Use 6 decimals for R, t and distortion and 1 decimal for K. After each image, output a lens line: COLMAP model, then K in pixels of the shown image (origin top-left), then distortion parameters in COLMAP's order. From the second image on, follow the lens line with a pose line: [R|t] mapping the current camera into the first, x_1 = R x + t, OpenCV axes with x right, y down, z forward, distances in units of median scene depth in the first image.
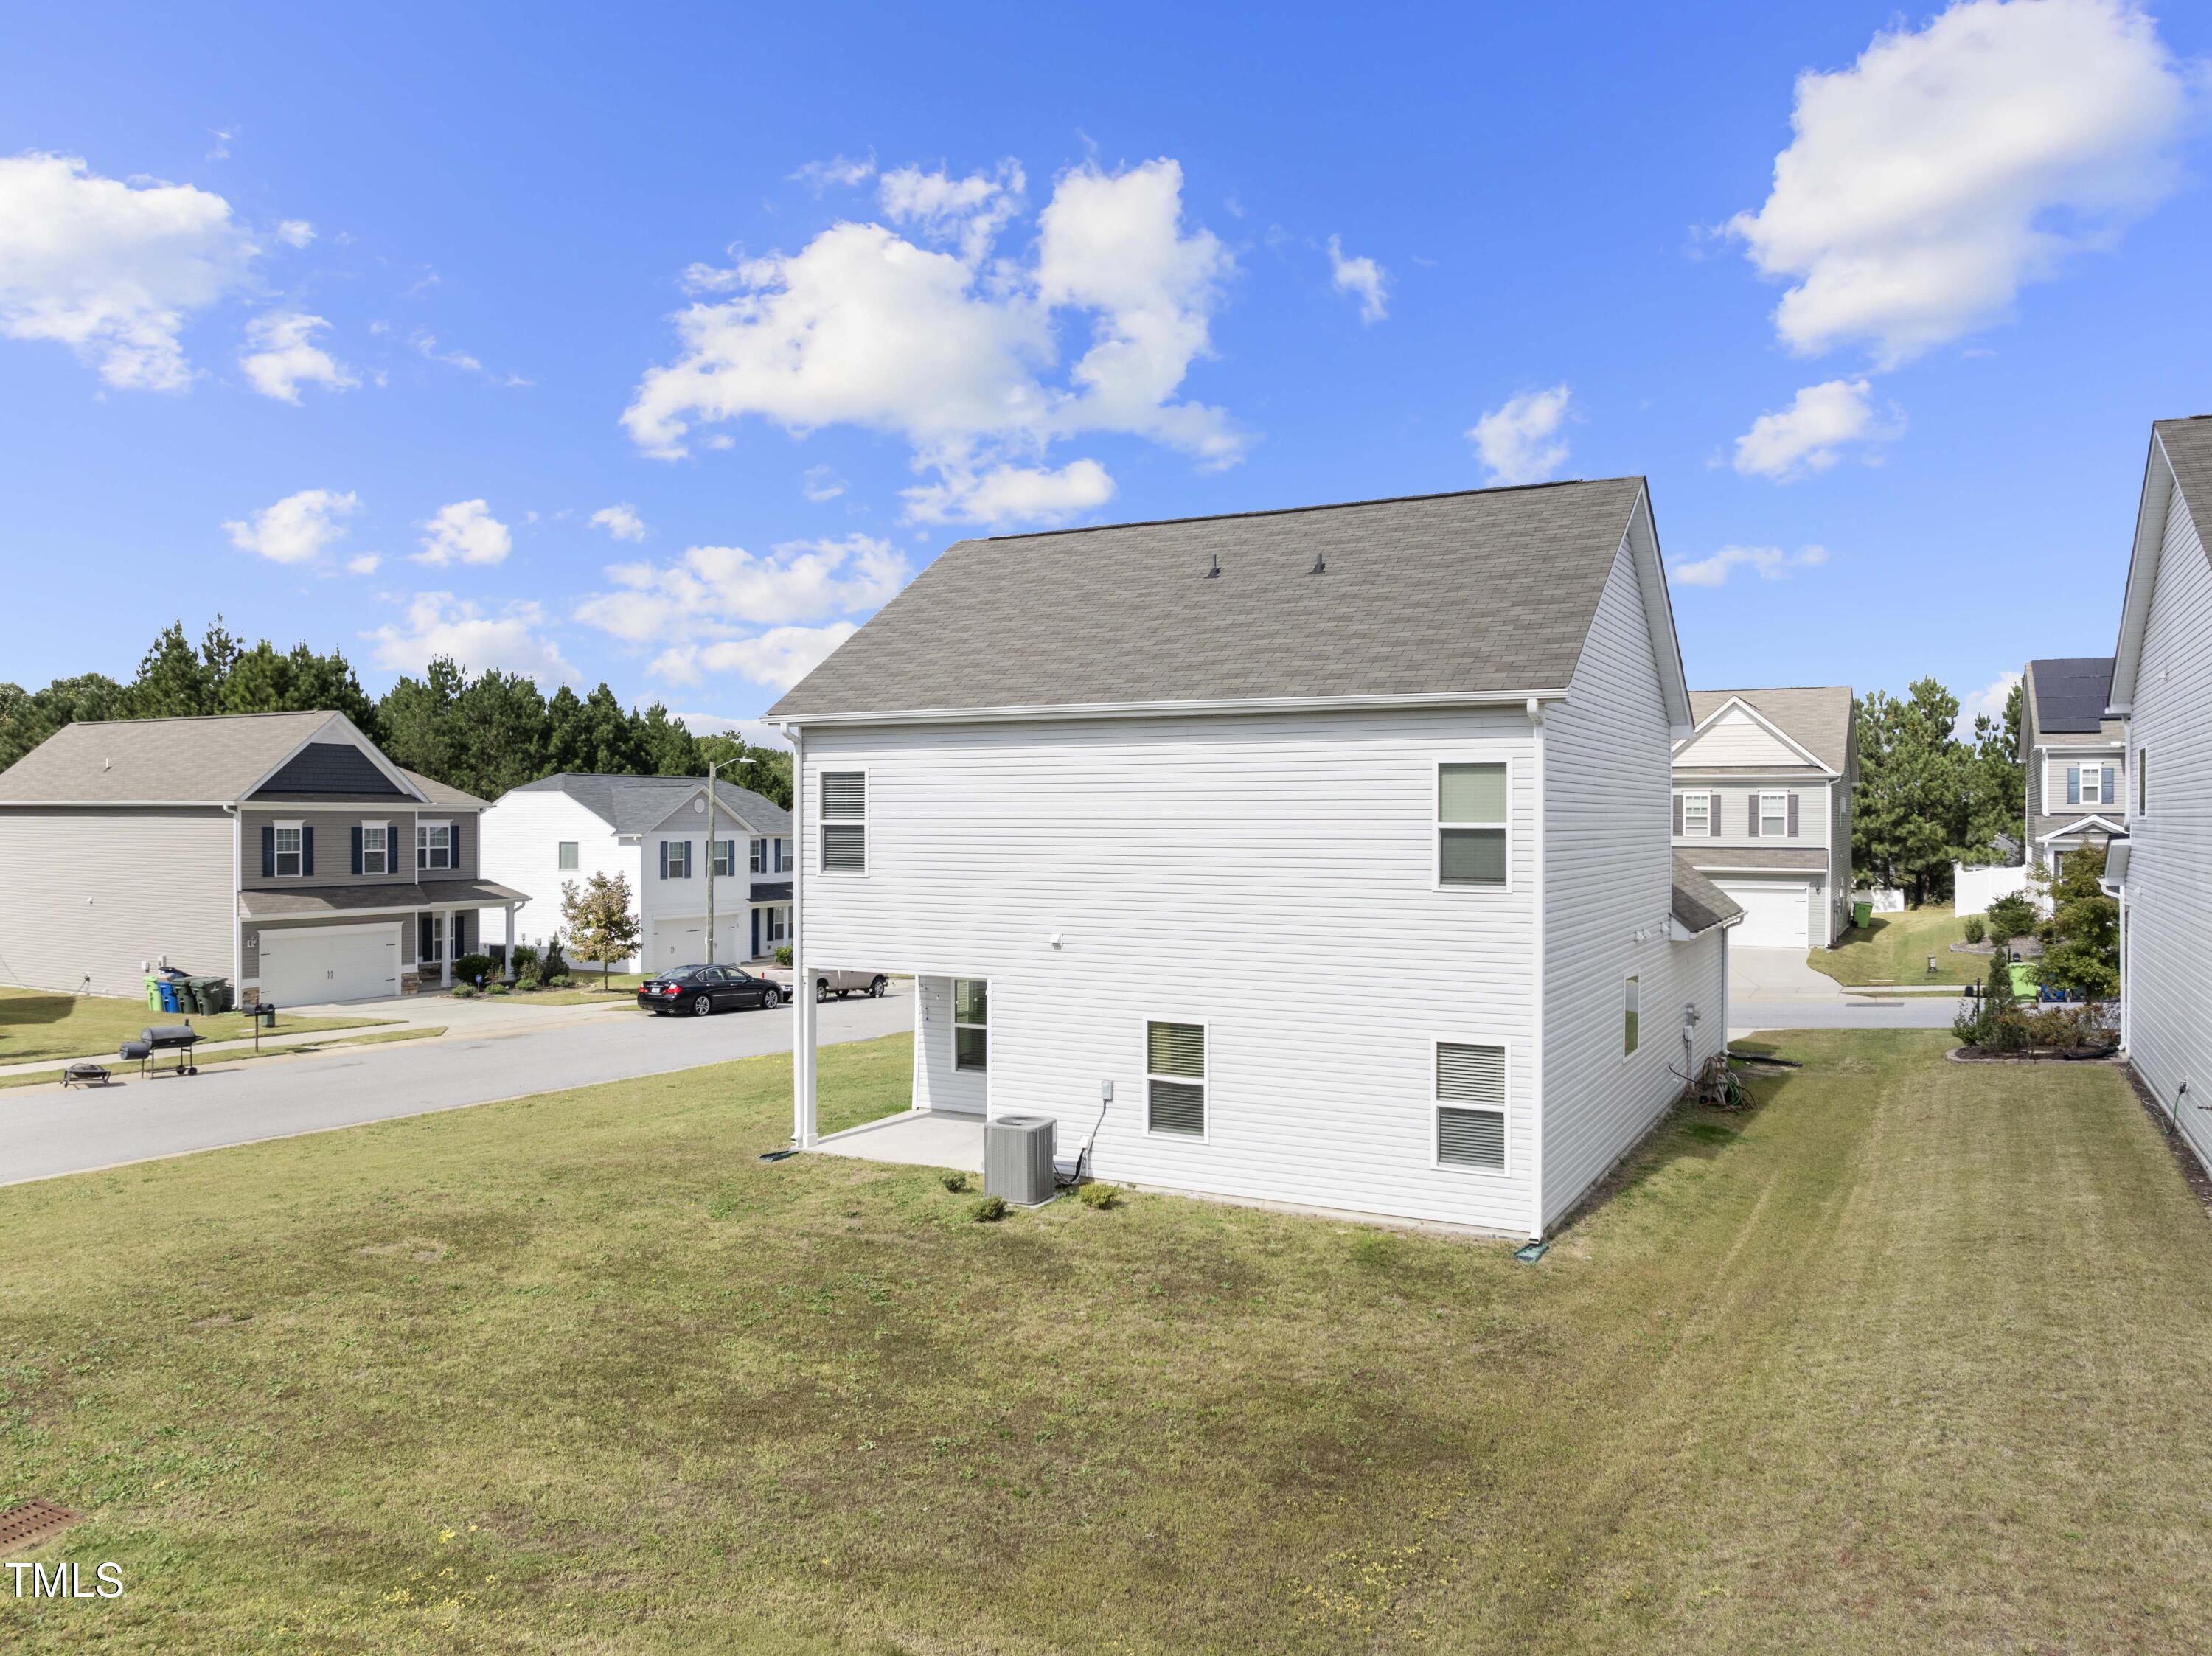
lens RADIAL K [[1584.9, 0, 1106.0], [0, 1584.9, 828.0], [0, 0, 1]] dist [-0.050957, 0.001147]
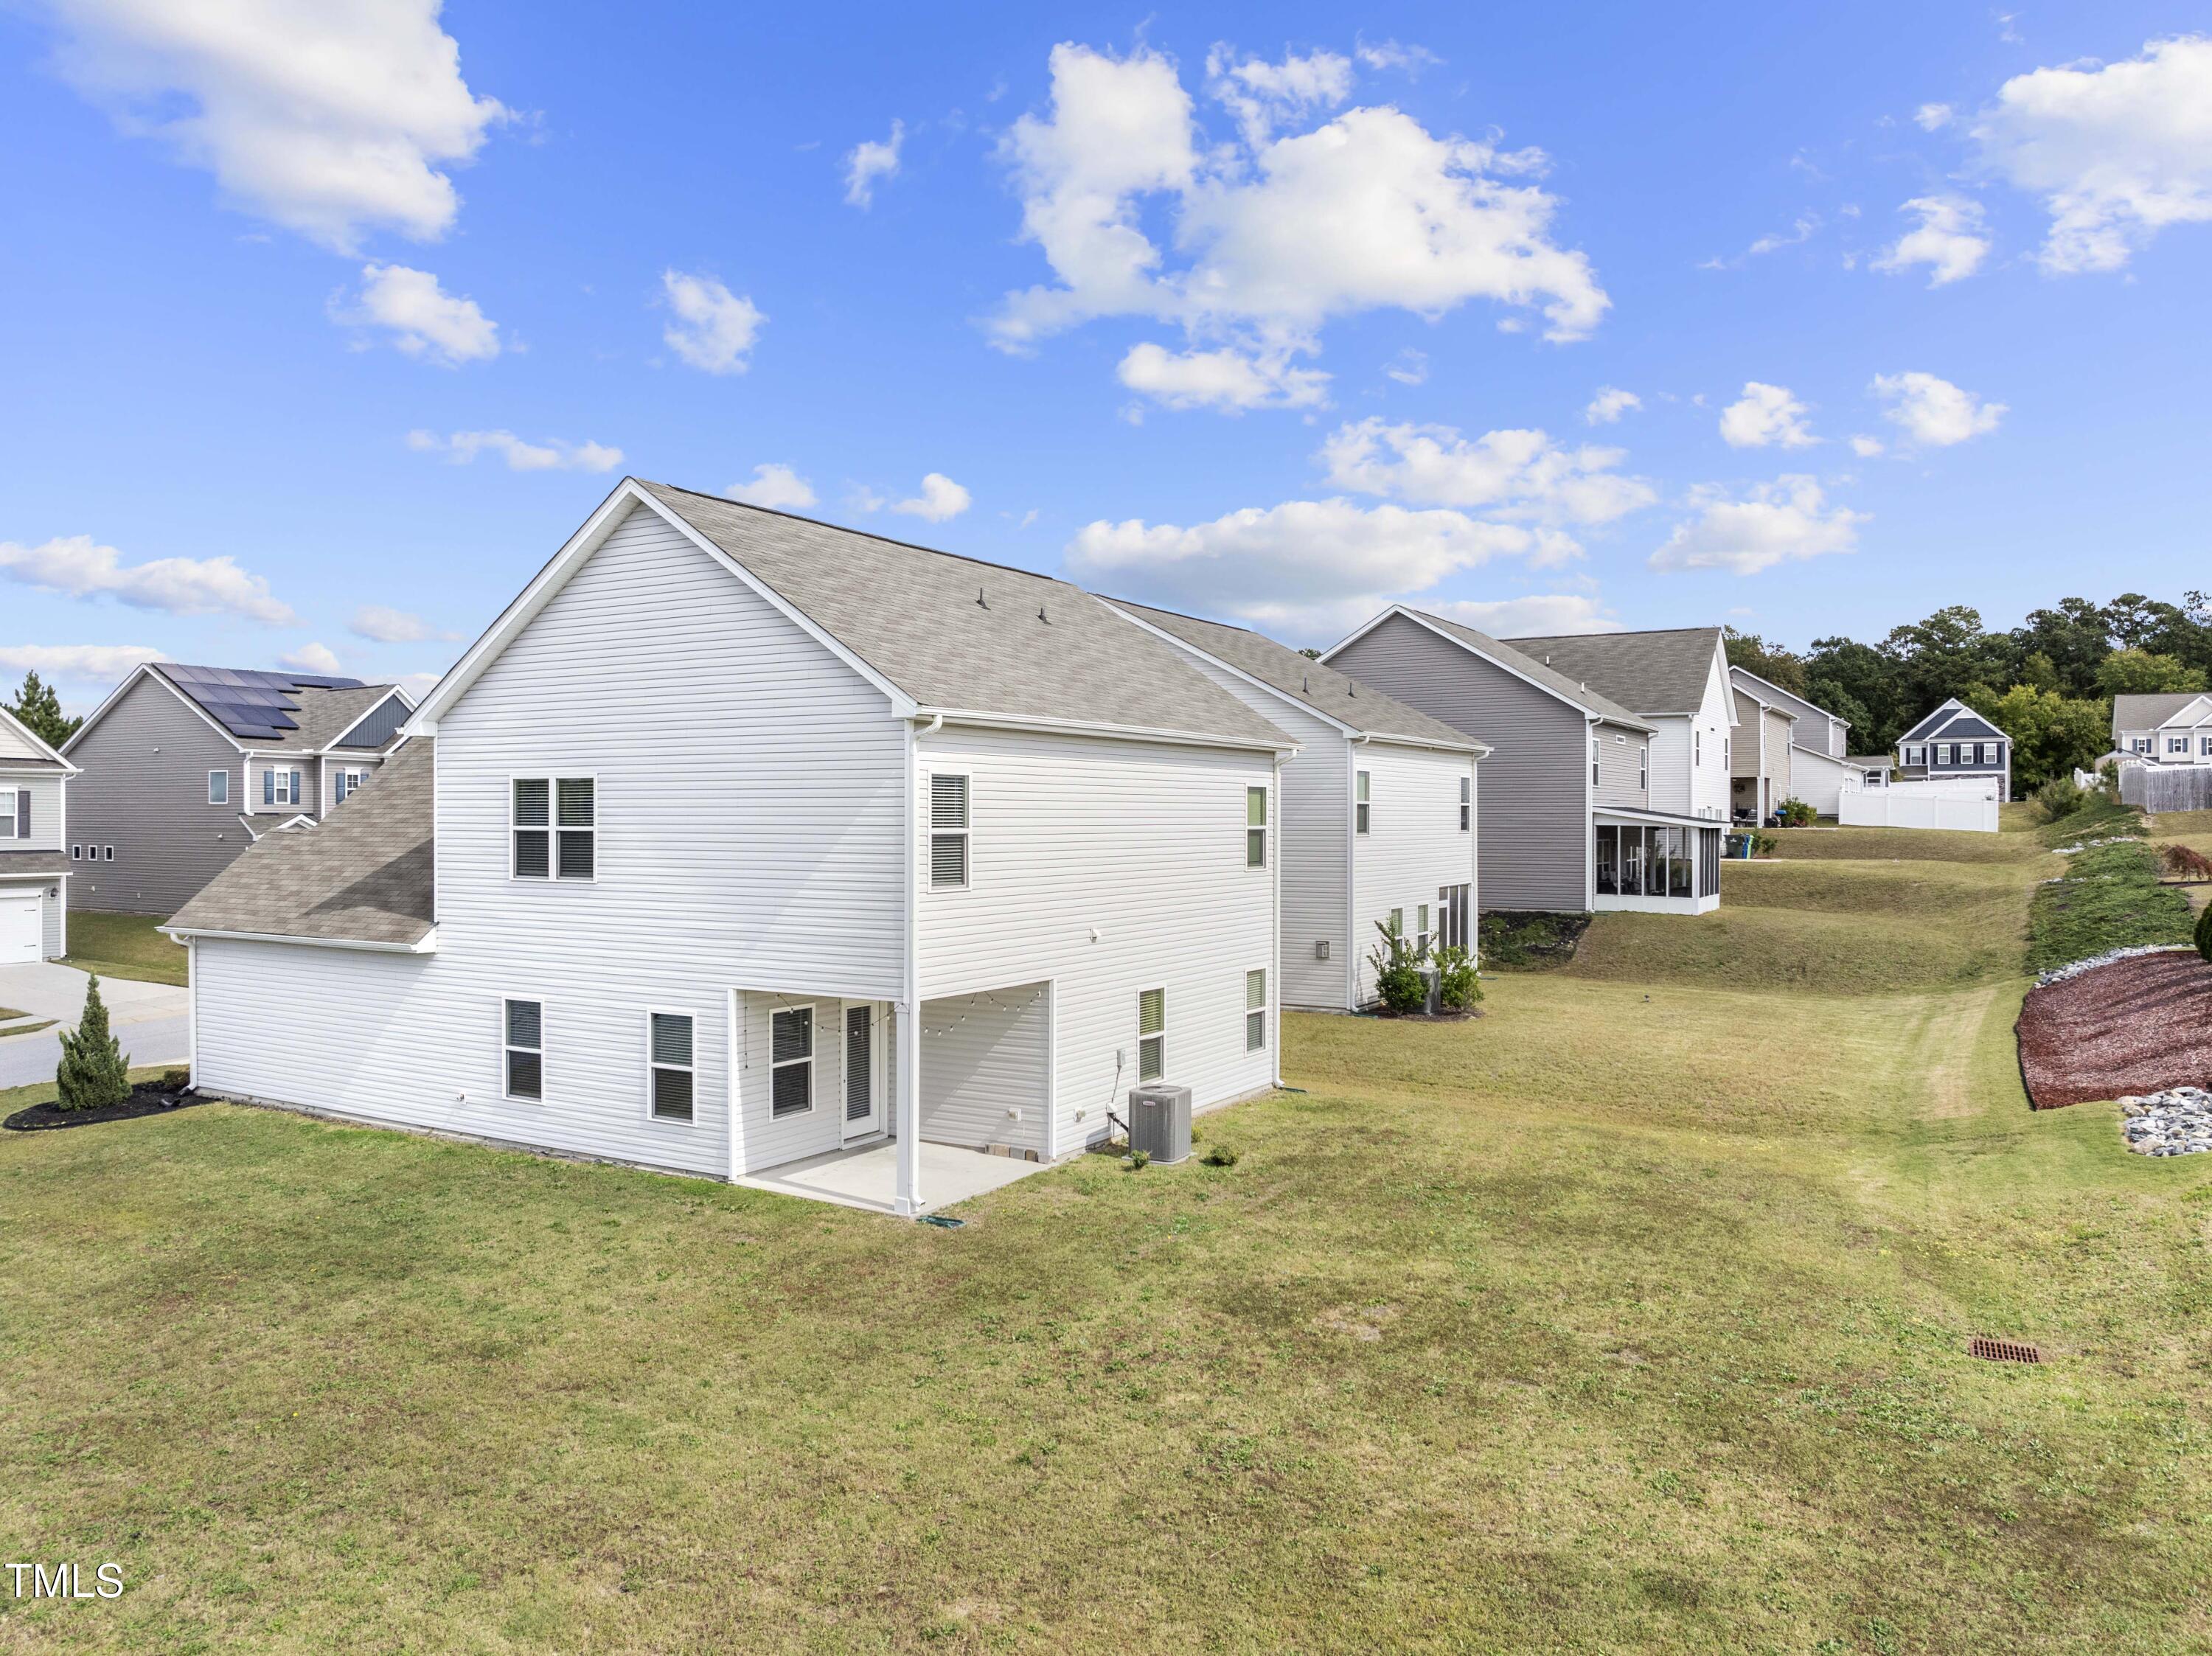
lens RADIAL K [[1584.9, 0, 1106.0], [0, 1584.9, 828.0], [0, 0, 1]] dist [-0.050957, 0.001147]
pose [[0.034038, -0.007968, 0.999389, -1.070070], [0.004088, 0.999961, 0.007833, -0.012100], [-0.999412, 0.003819, 0.034070, 0.887261]]
